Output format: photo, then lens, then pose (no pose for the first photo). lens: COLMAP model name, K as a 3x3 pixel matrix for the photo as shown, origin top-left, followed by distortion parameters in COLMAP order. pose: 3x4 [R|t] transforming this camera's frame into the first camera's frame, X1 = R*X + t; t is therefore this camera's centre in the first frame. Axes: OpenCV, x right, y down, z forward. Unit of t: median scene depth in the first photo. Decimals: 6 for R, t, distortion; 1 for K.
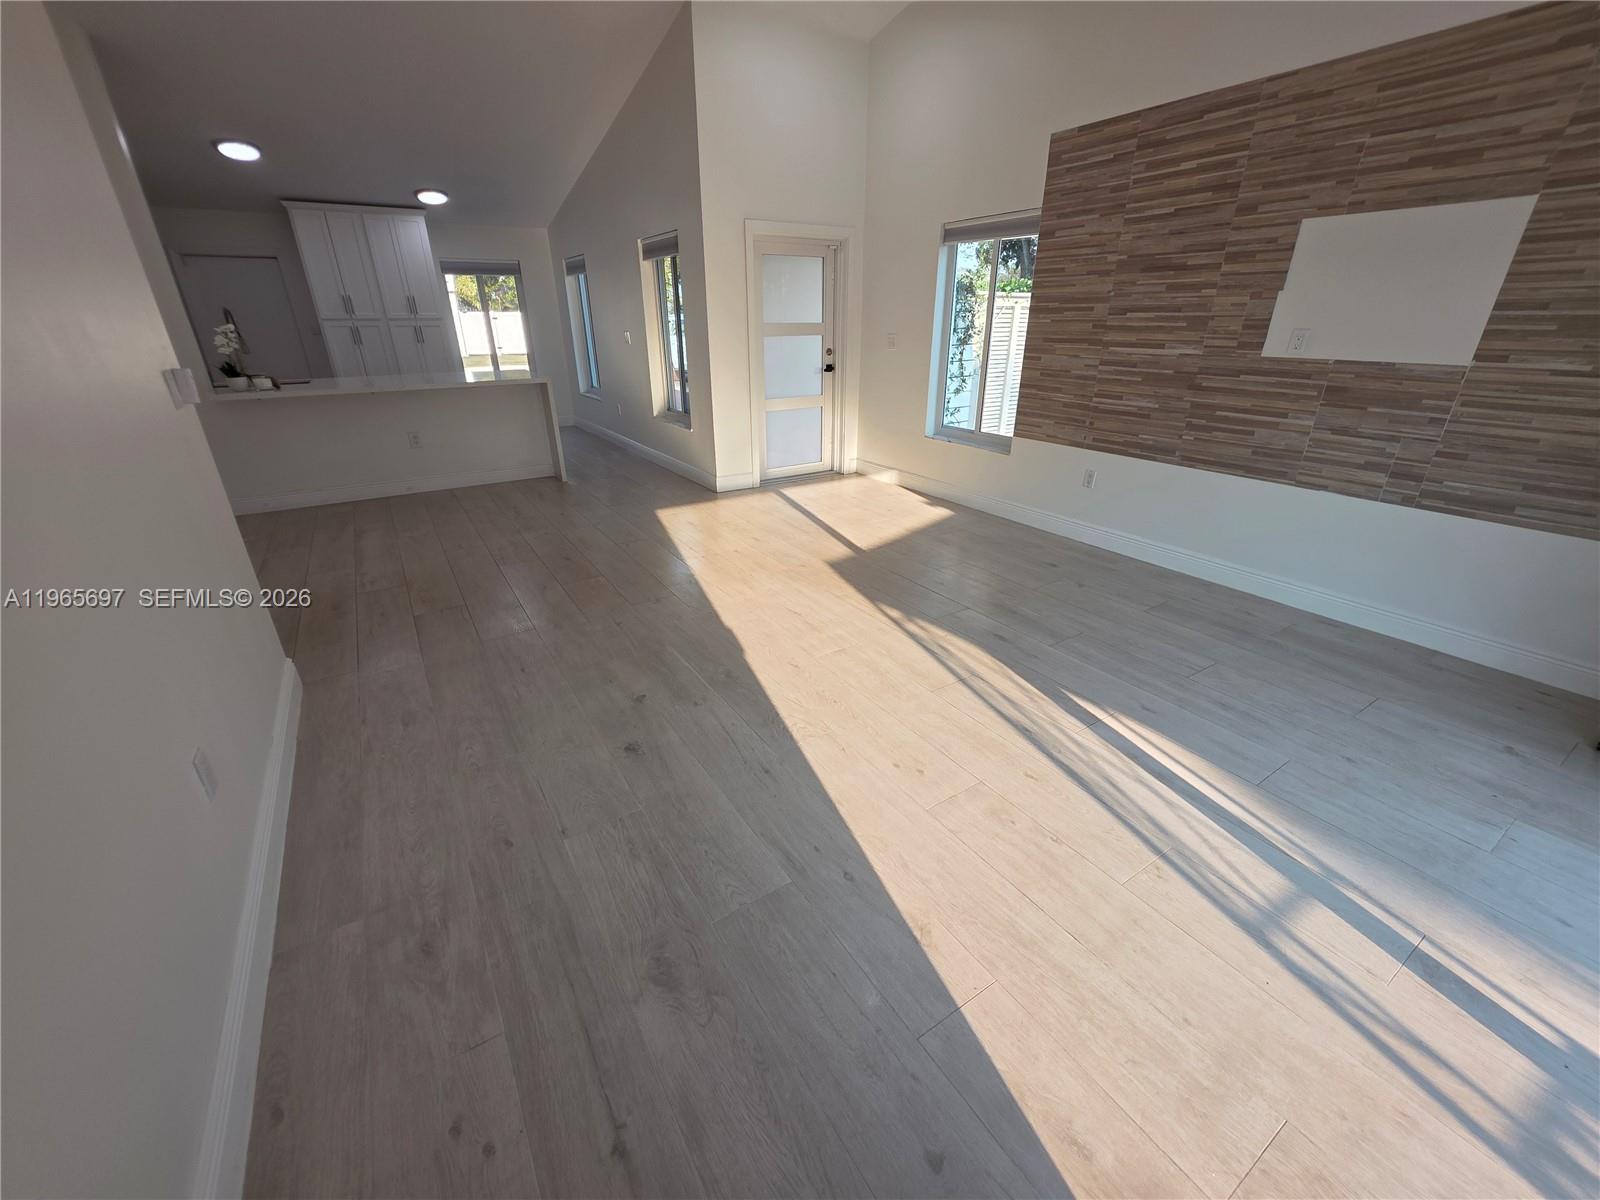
lens RADIAL K [[643.3, 0, 799.1], [0, 643.3, 599.8], [0, 0, 1]] dist [0.002624, 0.001143]
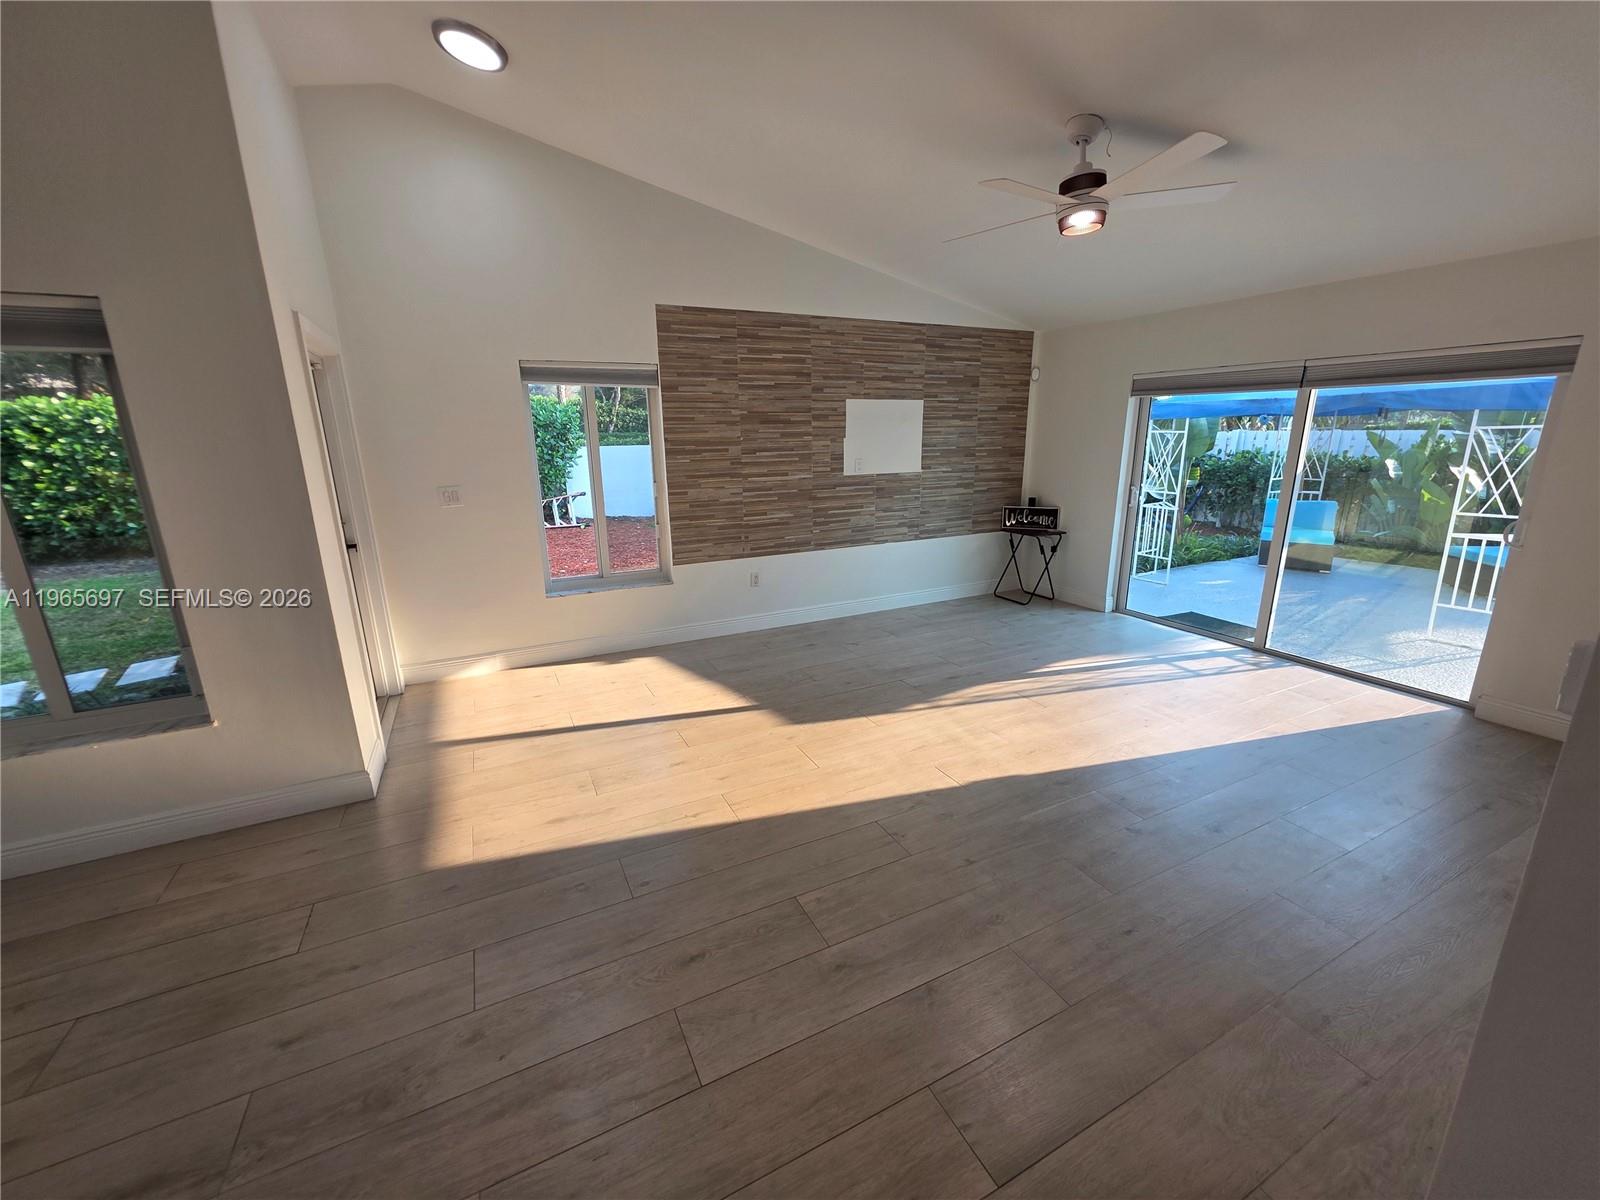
lens RADIAL K [[643.3, 0, 798.6], [0, 643.3, 598.6], [0, 0, 1]] dist [0.002624, 0.001143]
pose [[0.107899, -0.255491, 0.960772, -0.910343], [0.412243, 0.890910, 0.190616, -0.446943], [-0.904662, 0.375504, 0.201452, 0.873513]]
